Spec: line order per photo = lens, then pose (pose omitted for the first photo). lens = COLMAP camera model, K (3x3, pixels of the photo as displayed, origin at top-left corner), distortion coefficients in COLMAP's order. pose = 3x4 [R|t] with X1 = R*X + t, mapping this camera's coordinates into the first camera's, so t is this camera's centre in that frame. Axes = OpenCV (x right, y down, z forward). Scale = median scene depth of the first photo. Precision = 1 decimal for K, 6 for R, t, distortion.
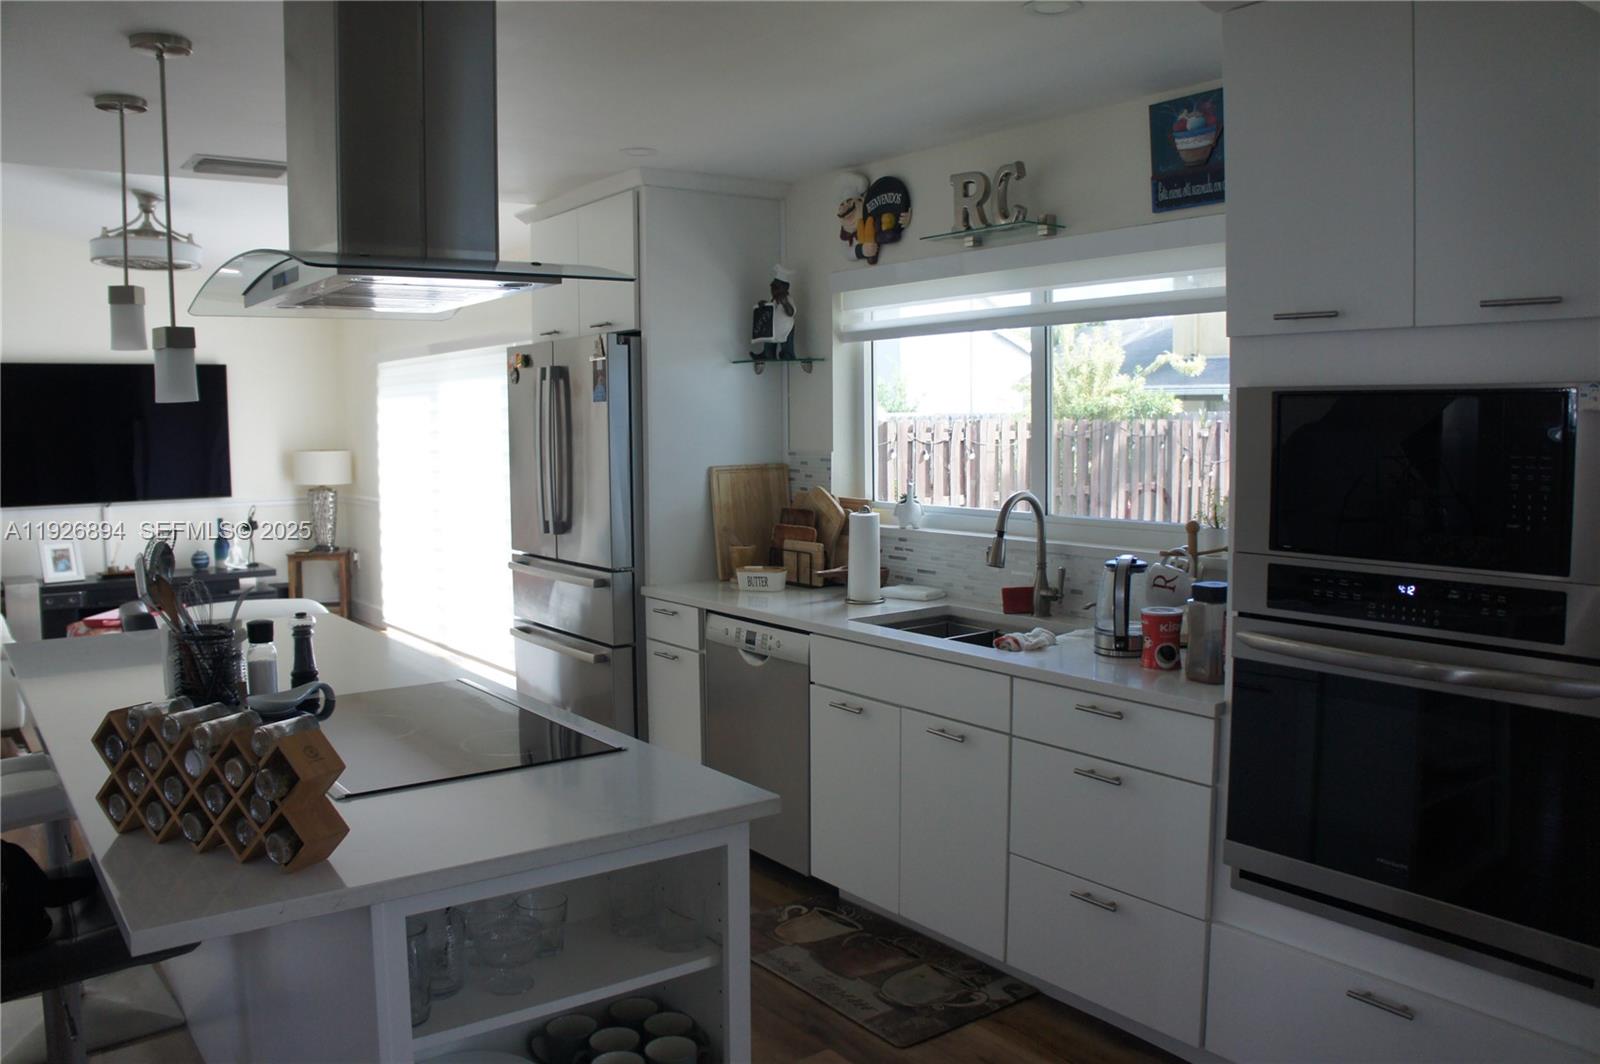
lens RADIAL K [[1231.1, 0, 821.6], [0, 1231.1, 520.7], [0, 0, 1]] dist [-0.192541, 0.144510]
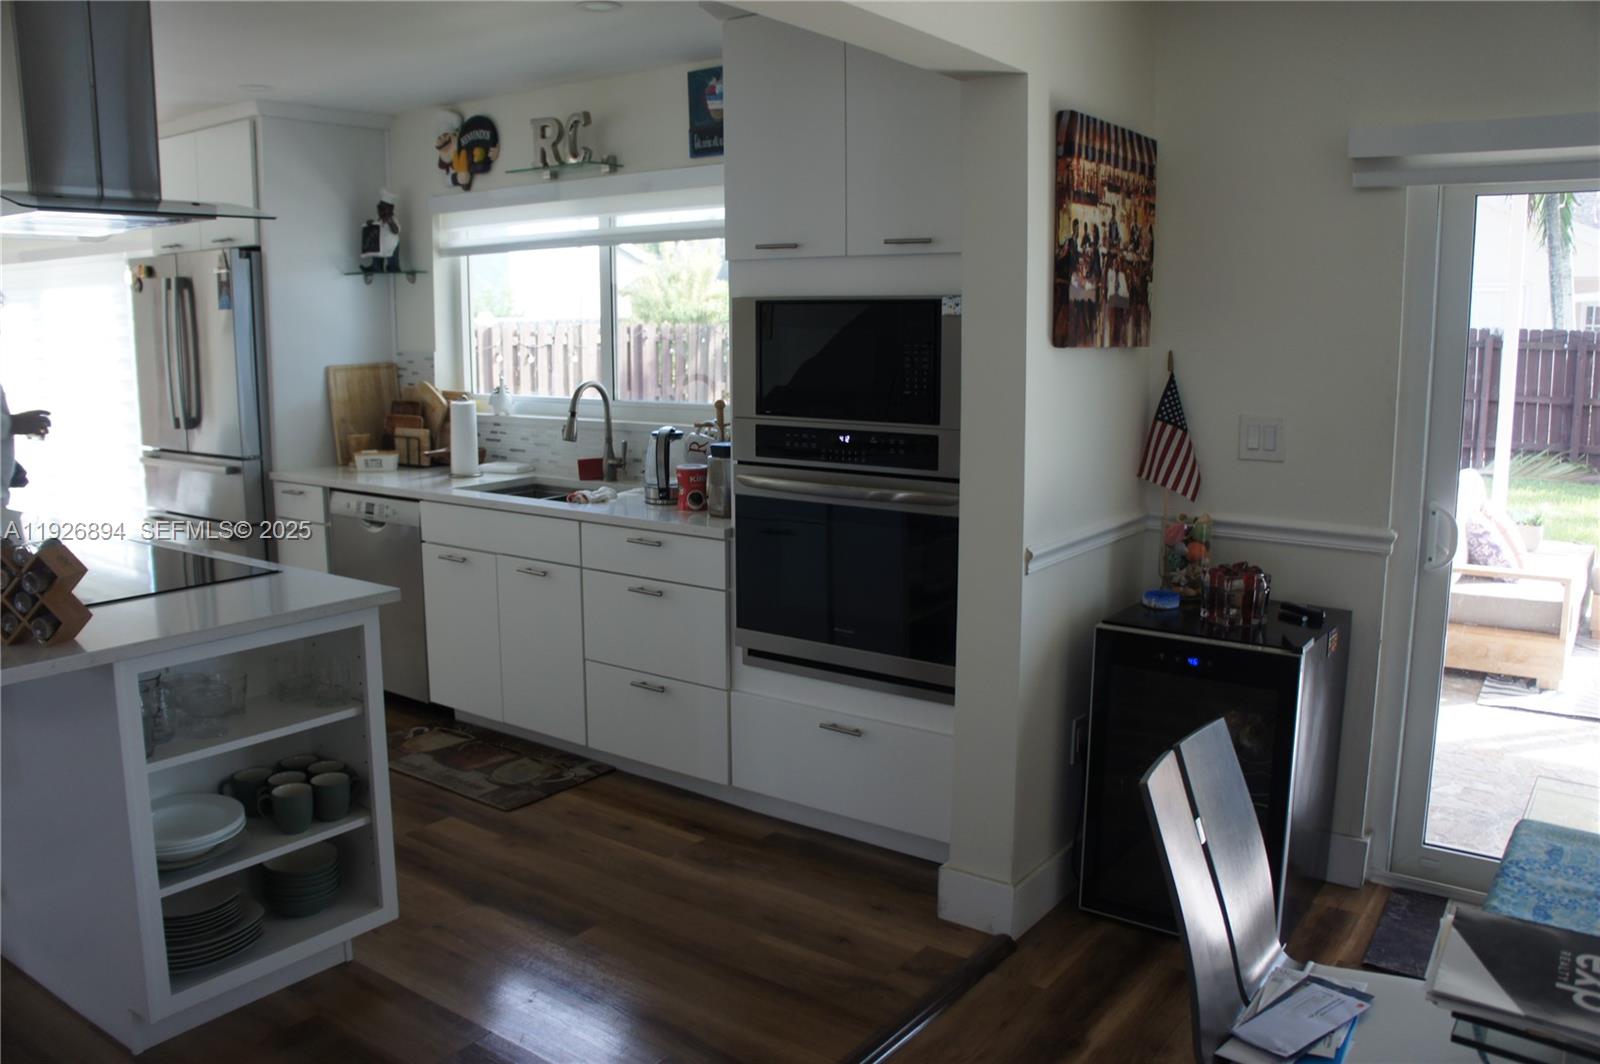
lens RADIAL K [[1231.1, 0, 821.6], [0, 1231.1, 520.7], [0, 0, 1]] dist [-0.192541, 0.144510]
pose [[0.951860, -0.040077, 0.303902, 0.004765], [0.016537, 0.996686, 0.079642, 0.021530], [-0.306087, -0.070783, 0.949368, -0.238136]]
